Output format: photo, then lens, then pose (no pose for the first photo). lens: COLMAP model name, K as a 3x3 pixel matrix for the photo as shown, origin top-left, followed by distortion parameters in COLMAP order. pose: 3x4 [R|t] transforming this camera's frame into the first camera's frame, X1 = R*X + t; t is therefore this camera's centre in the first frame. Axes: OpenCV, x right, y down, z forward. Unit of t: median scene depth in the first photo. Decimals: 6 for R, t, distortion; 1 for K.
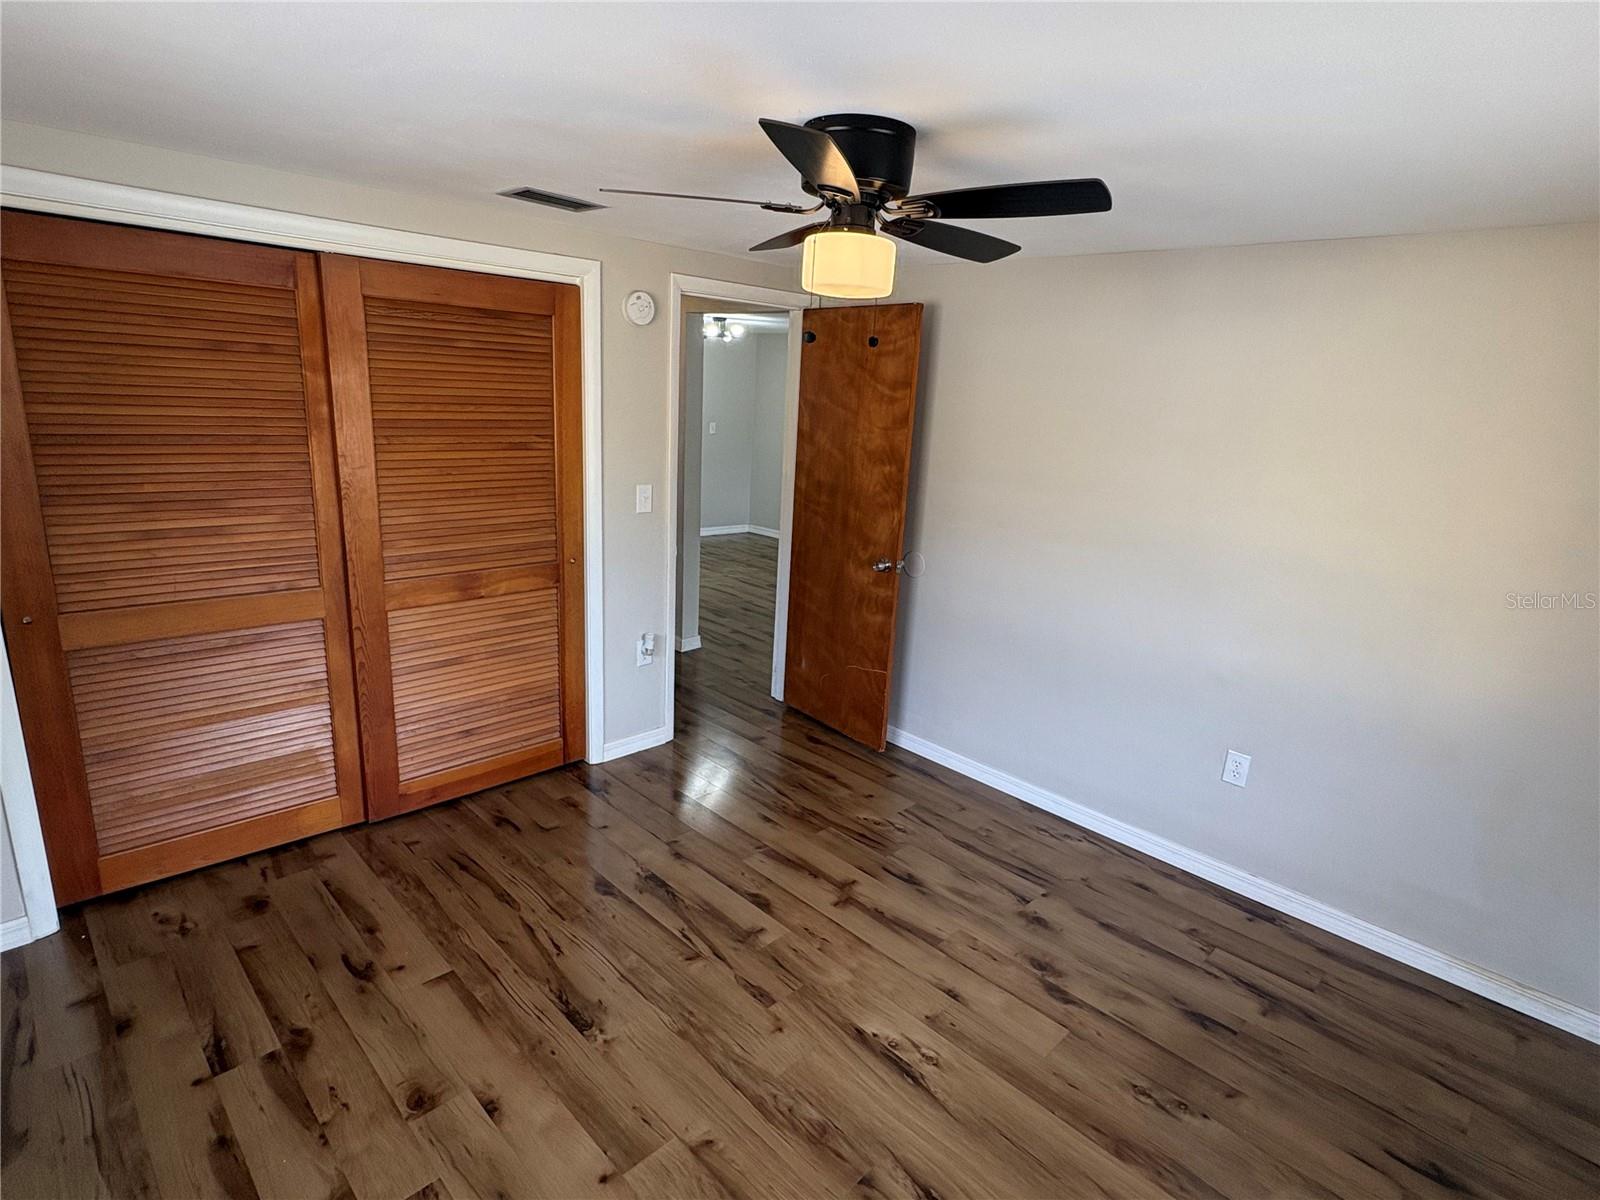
lens RADIAL K [[835.2, 0, 800.0], [0, 835.2, 600.0], [0, 0, 1]] dist [-0.001072, 0.001170]
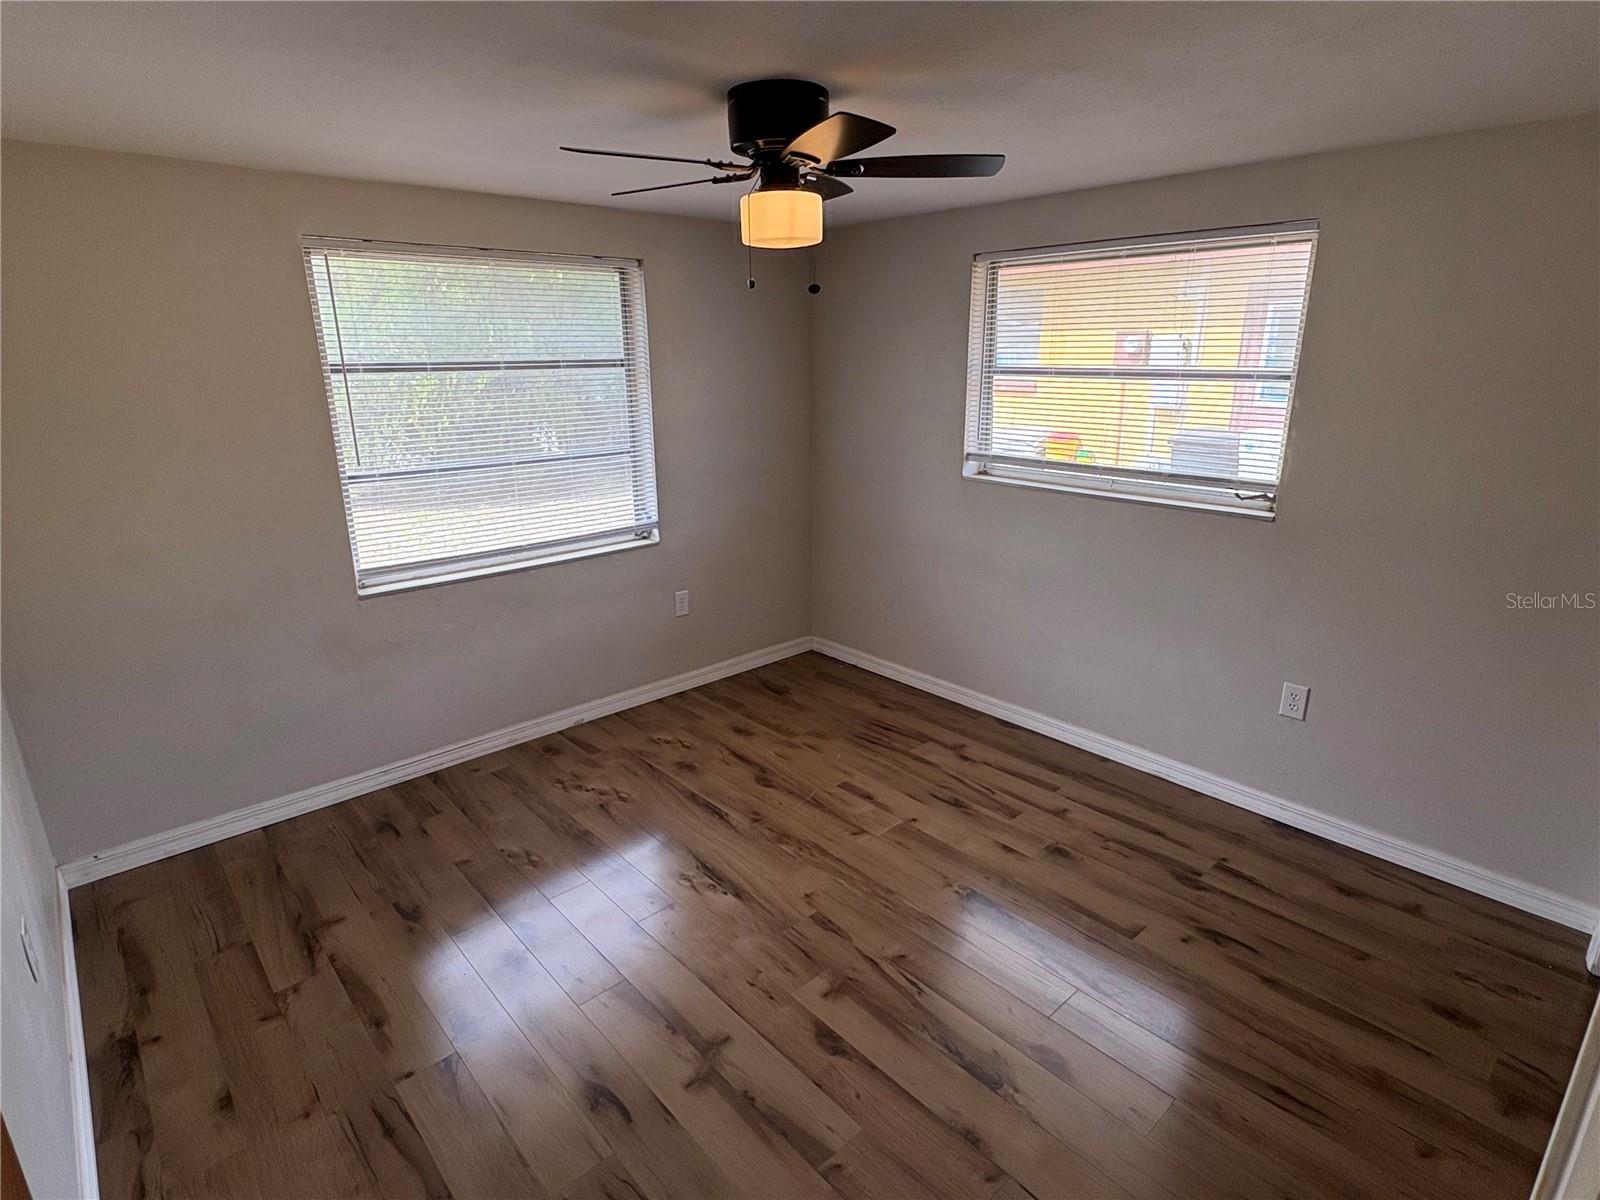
lens RADIAL K [[835.2, 0, 800.0], [0, 835.2, 600.0], [0, 0, 1]] dist [-0.001072, 0.001170]
pose [[-0.997542, -0.062016, 0.032608, -0.023116], [-0.035886, 0.851925, 0.522432, -0.383571], [-0.060178, 0.519978, -0.852057, 1.546191]]
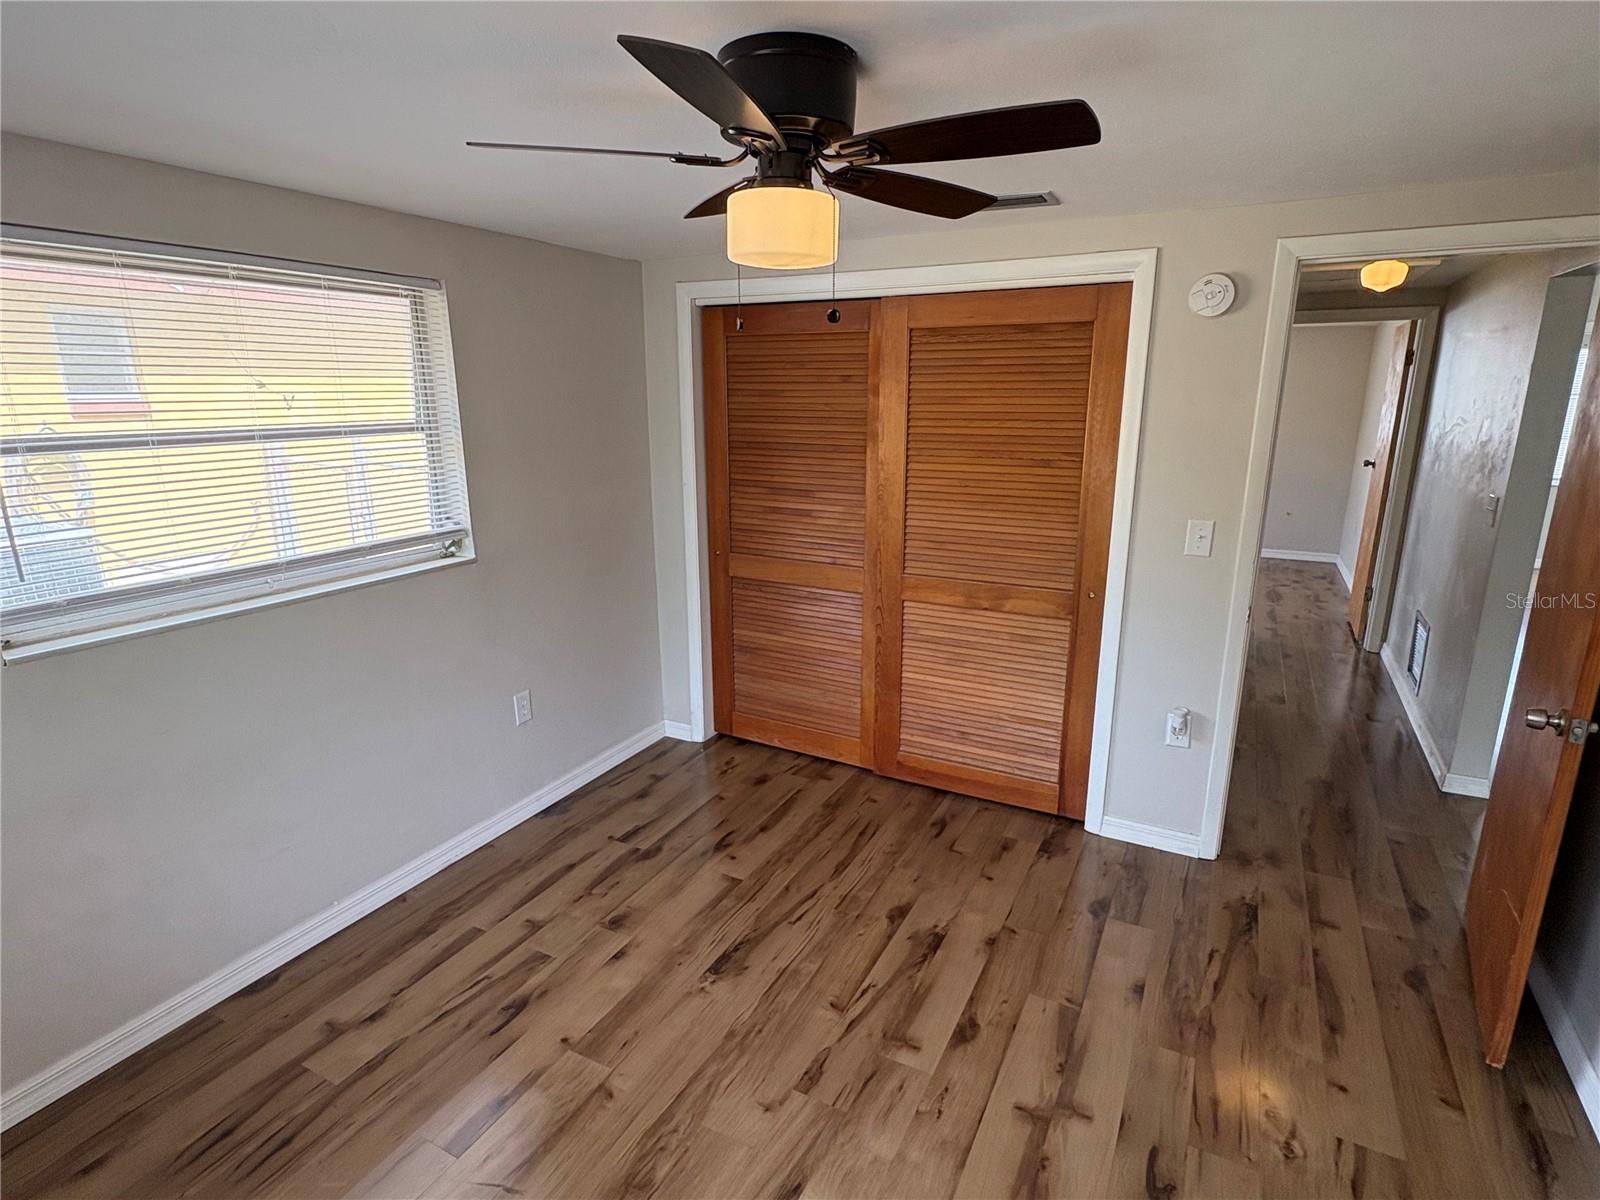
lens RADIAL K [[835.2, 0, 800.0], [0, 835.2, 600.0], [0, 0, 1]] dist [-0.001072, 0.001170]
pose [[0.295474, 0.179769, -0.938285, 0.625725], [-0.221137, 0.968333, 0.115889, -0.101660], [0.929405, 0.173247, 0.325871, 0.566747]]
